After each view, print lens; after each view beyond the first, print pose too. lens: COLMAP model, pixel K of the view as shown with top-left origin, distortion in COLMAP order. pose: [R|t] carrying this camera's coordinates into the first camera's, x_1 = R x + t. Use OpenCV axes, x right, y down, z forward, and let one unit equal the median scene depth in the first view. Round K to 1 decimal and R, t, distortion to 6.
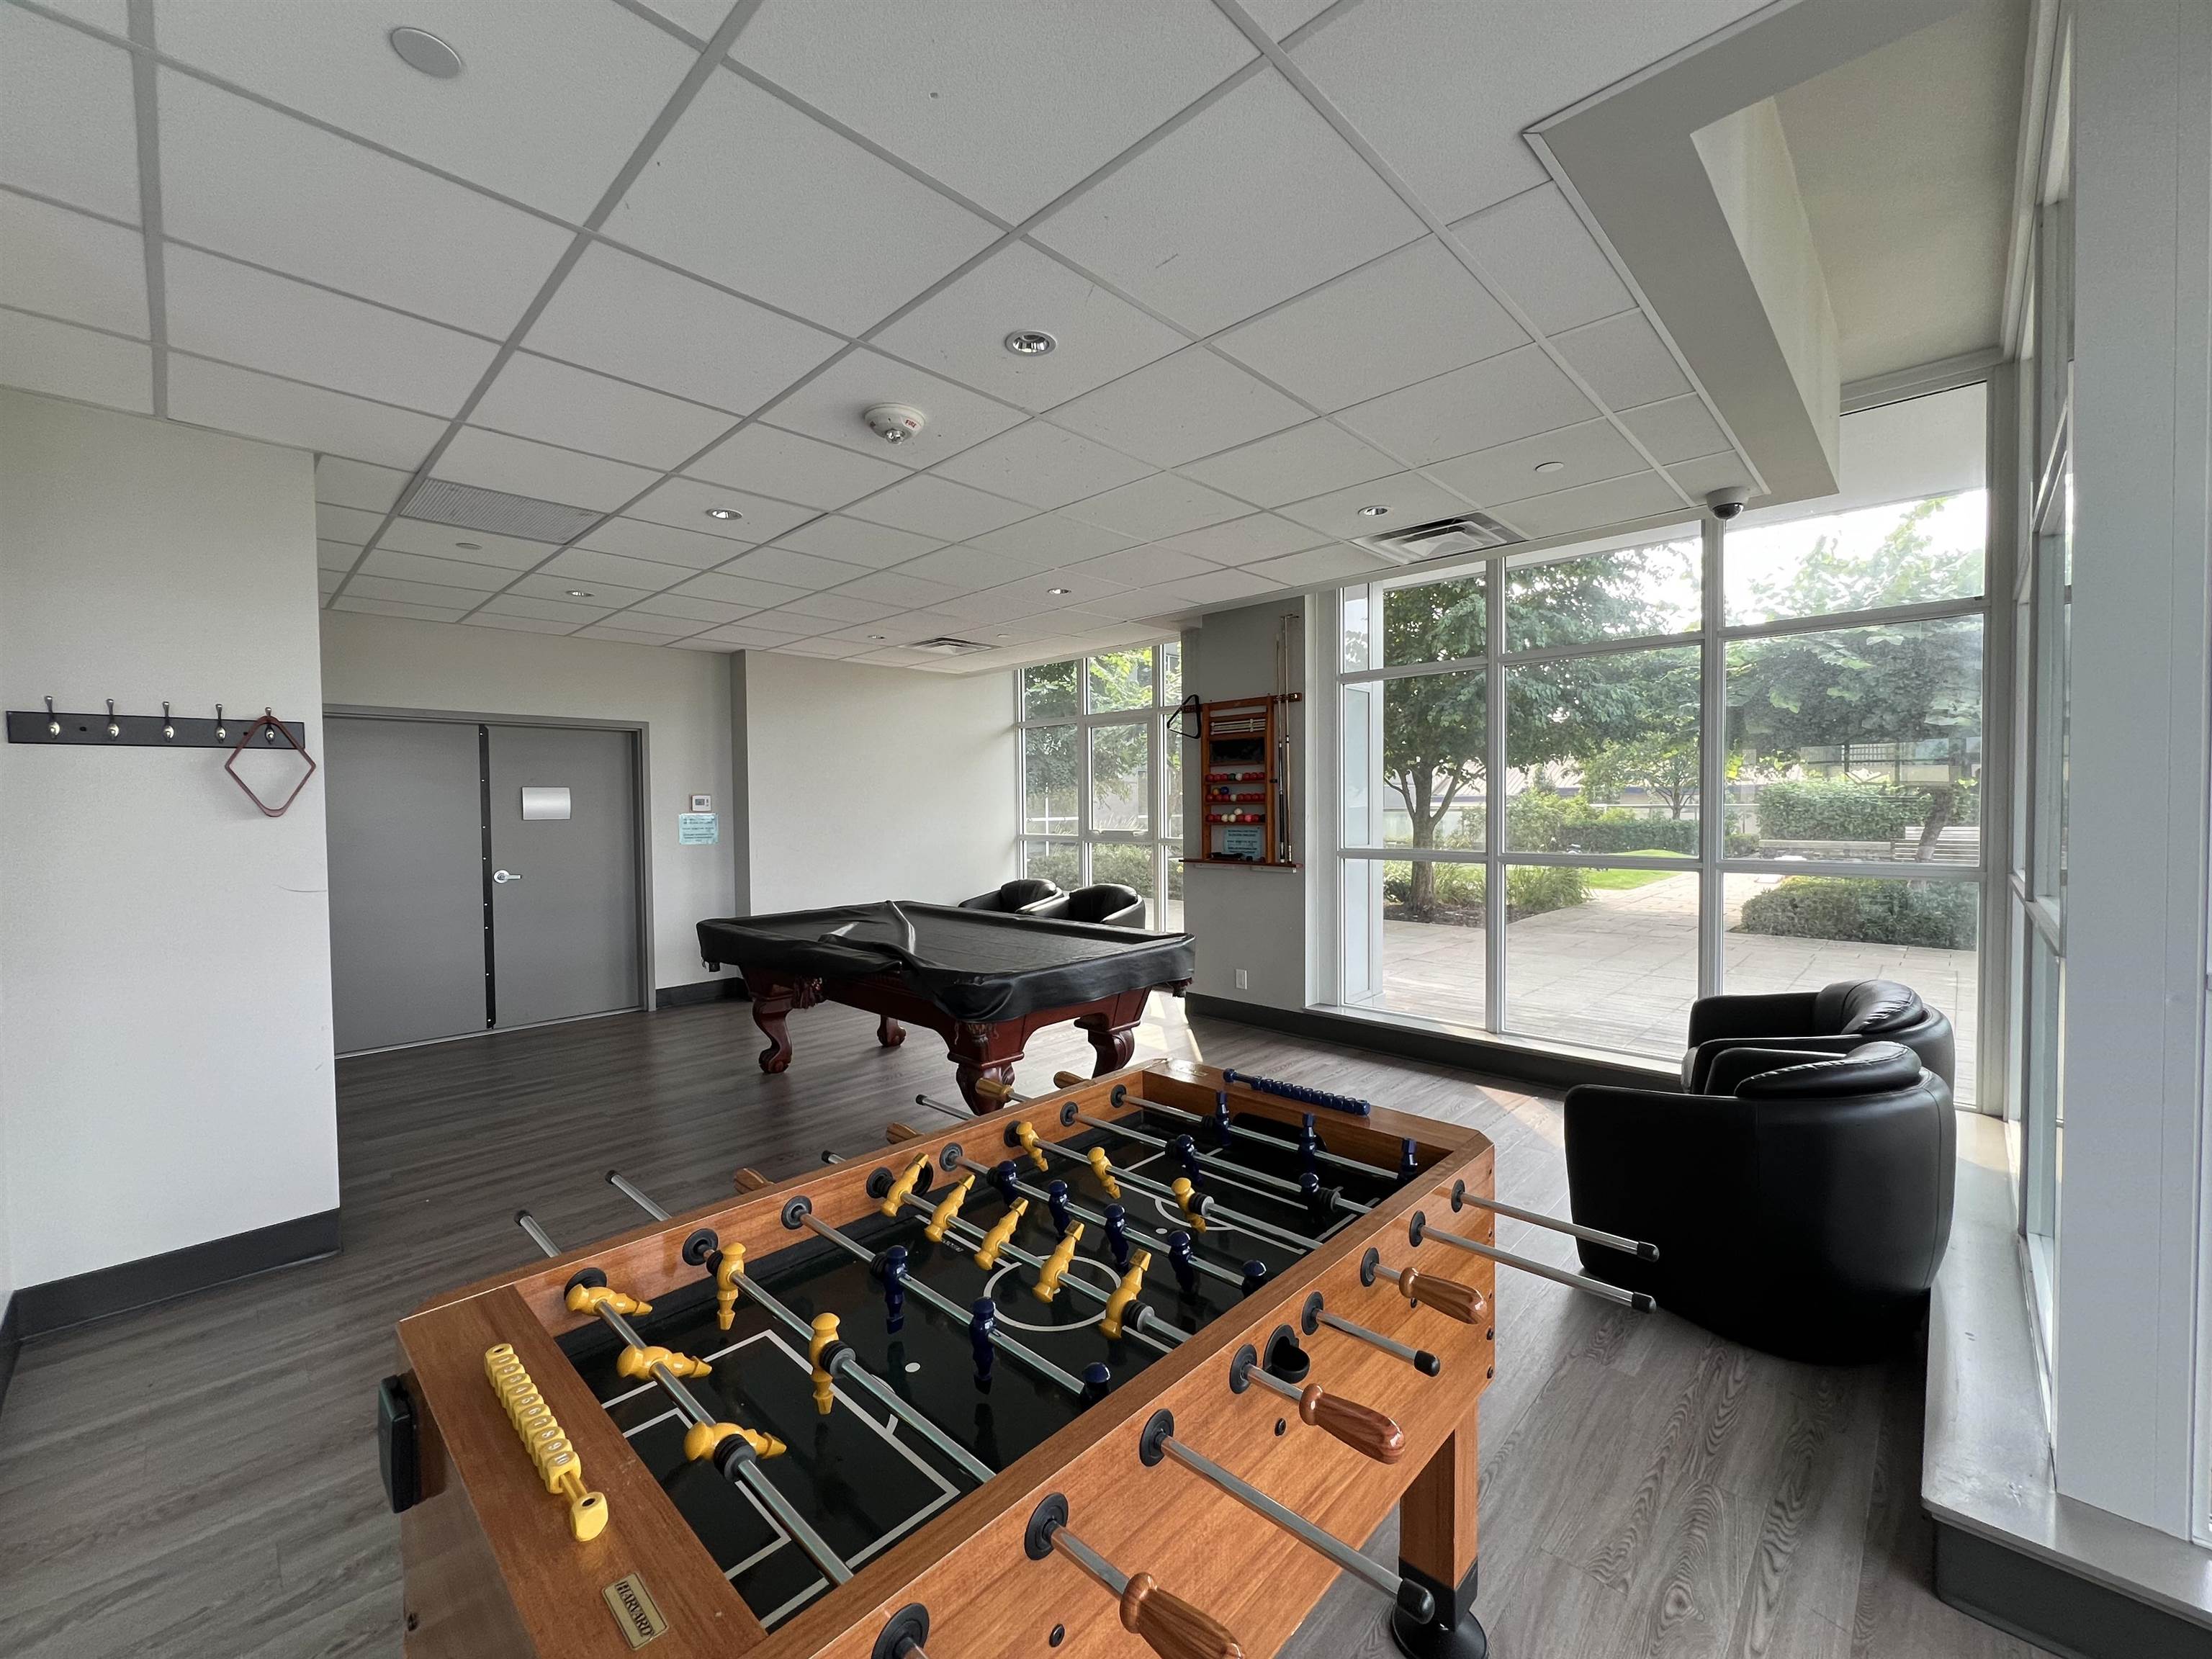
lens RADIAL K [[885.9, 0, 1098.9], [0, 885.9, 826.3], [0, 0, 1]] dist [-0.011670, -0.000495]
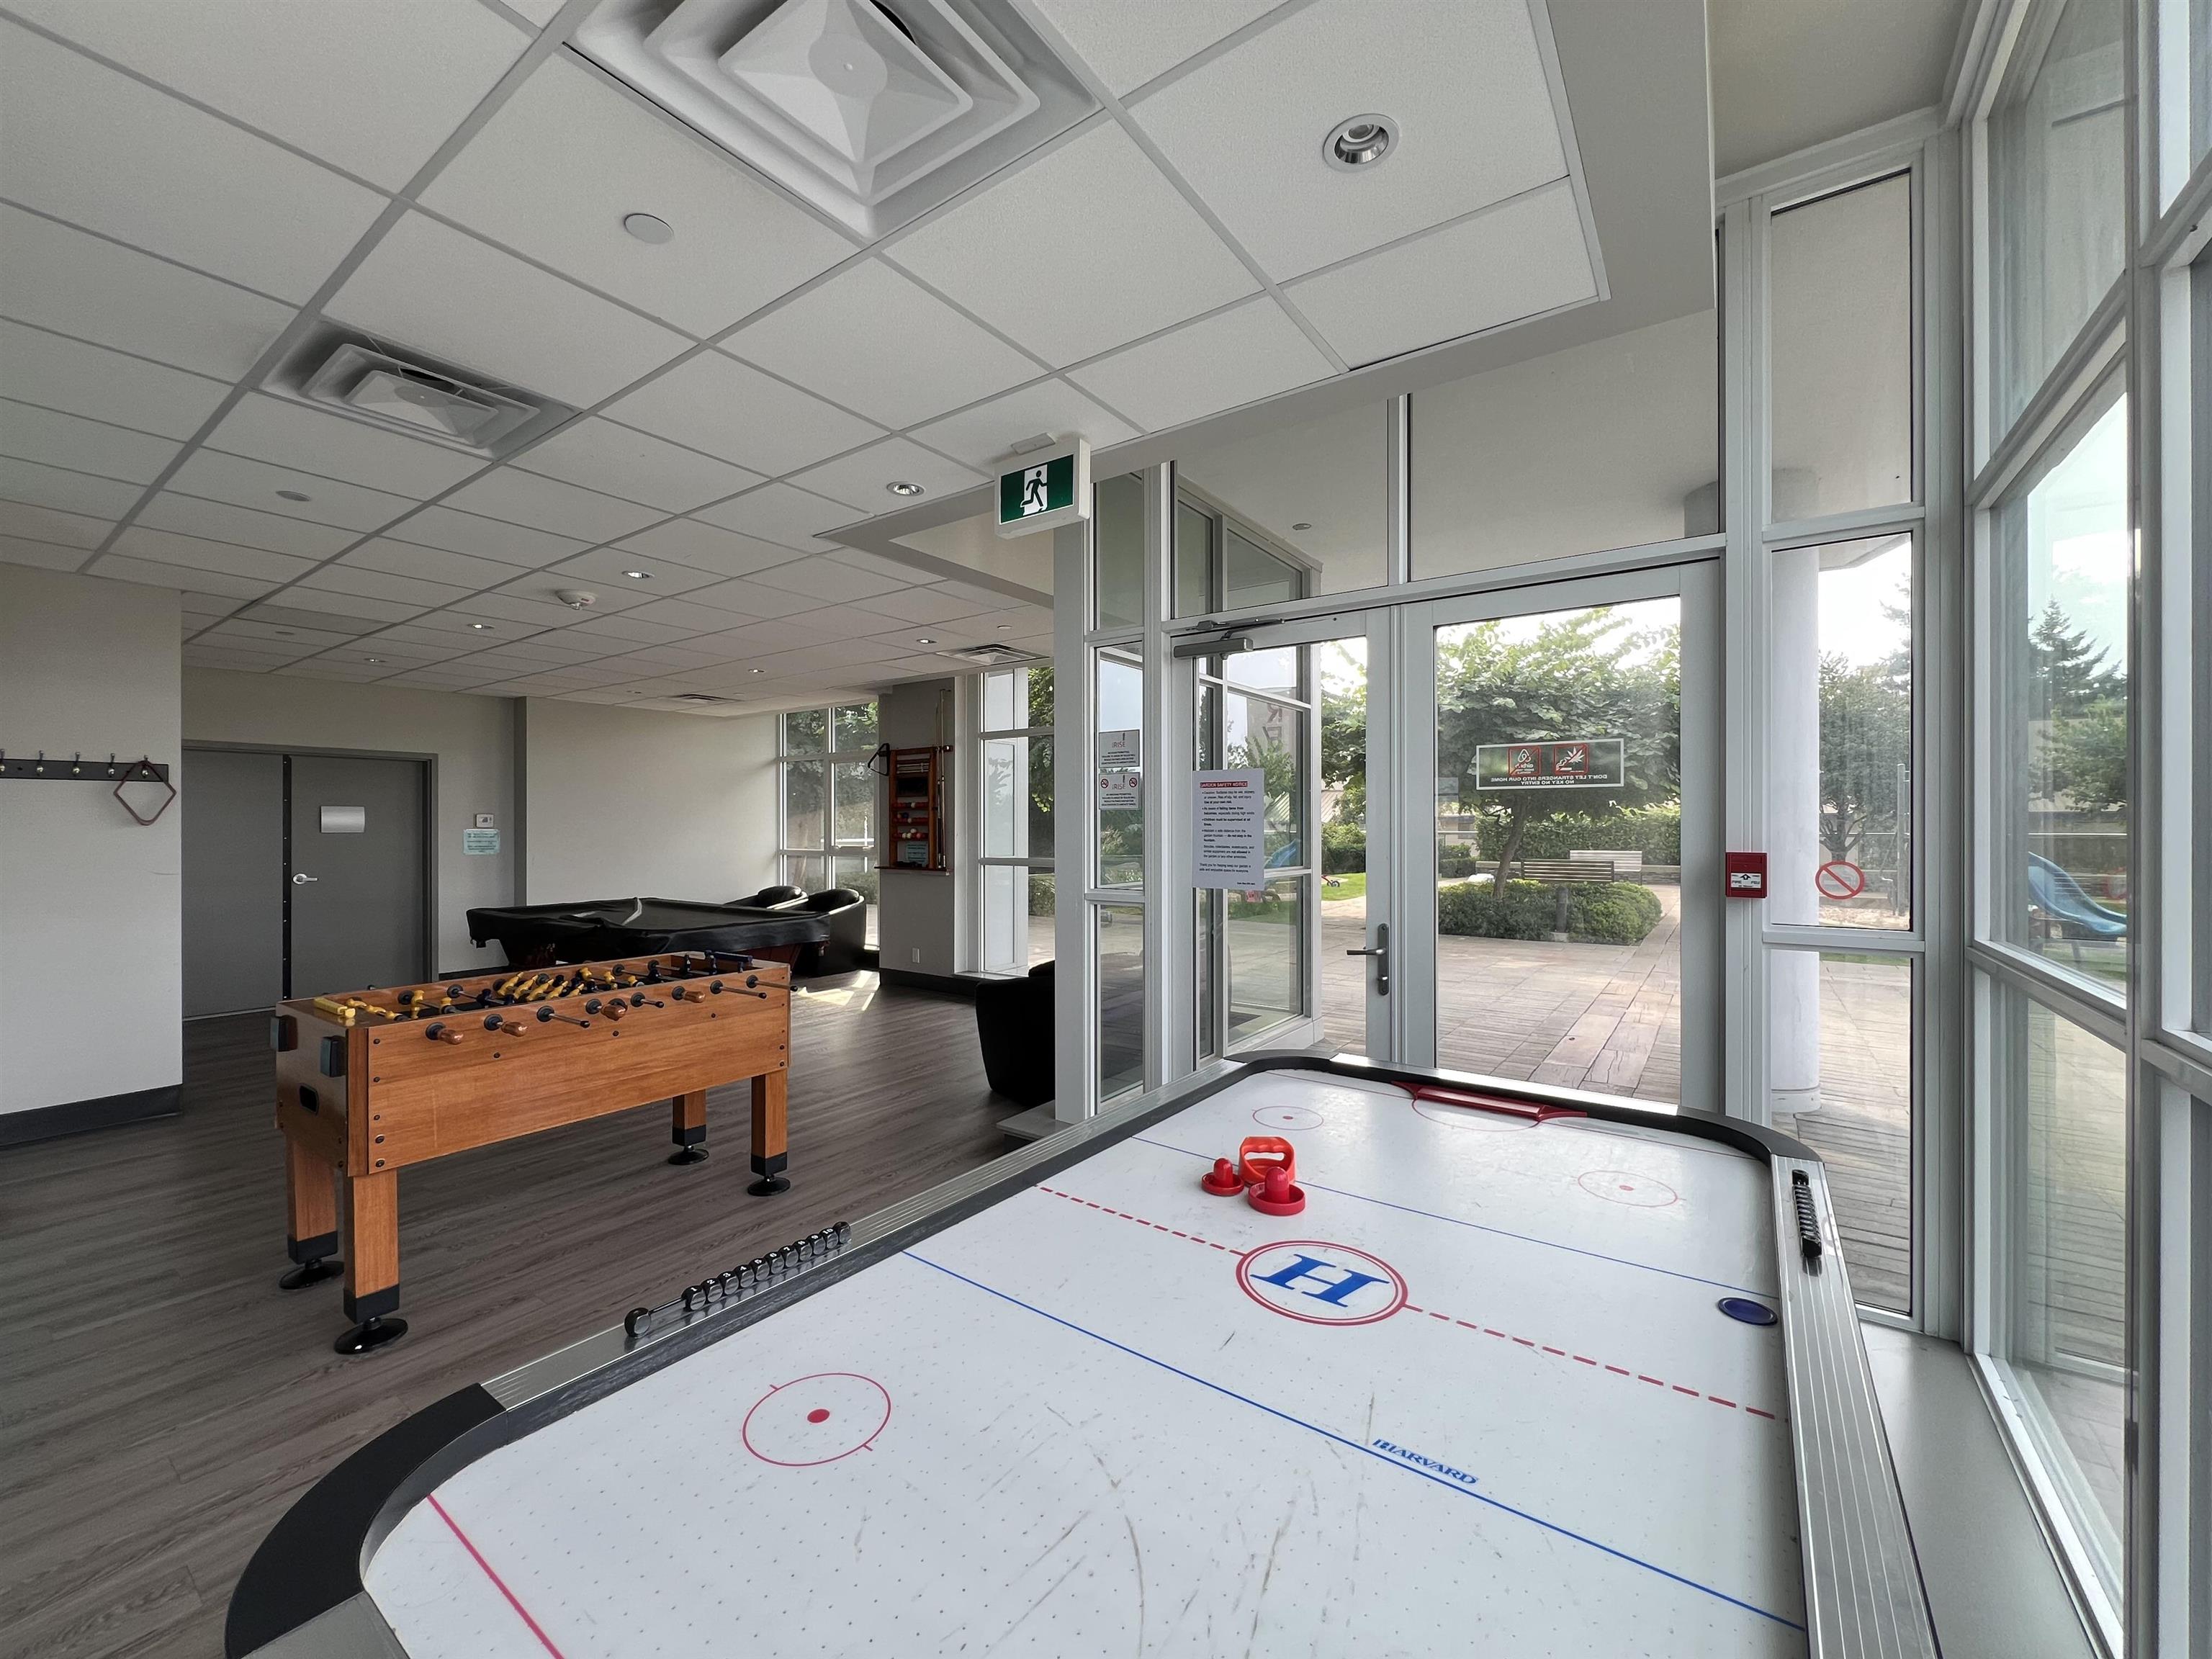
lens RADIAL K [[885.9, 0, 1115.3], [0, 885.9, 830.3], [0, 0, 1]] dist [-0.011670, -0.000495]
pose [[0.986820, 0.009368, 0.161548, 0.248499], [-0.005752, 0.999723, -0.022835, 0.011652], [-0.161717, 0.021604, 0.986601, -0.397092]]
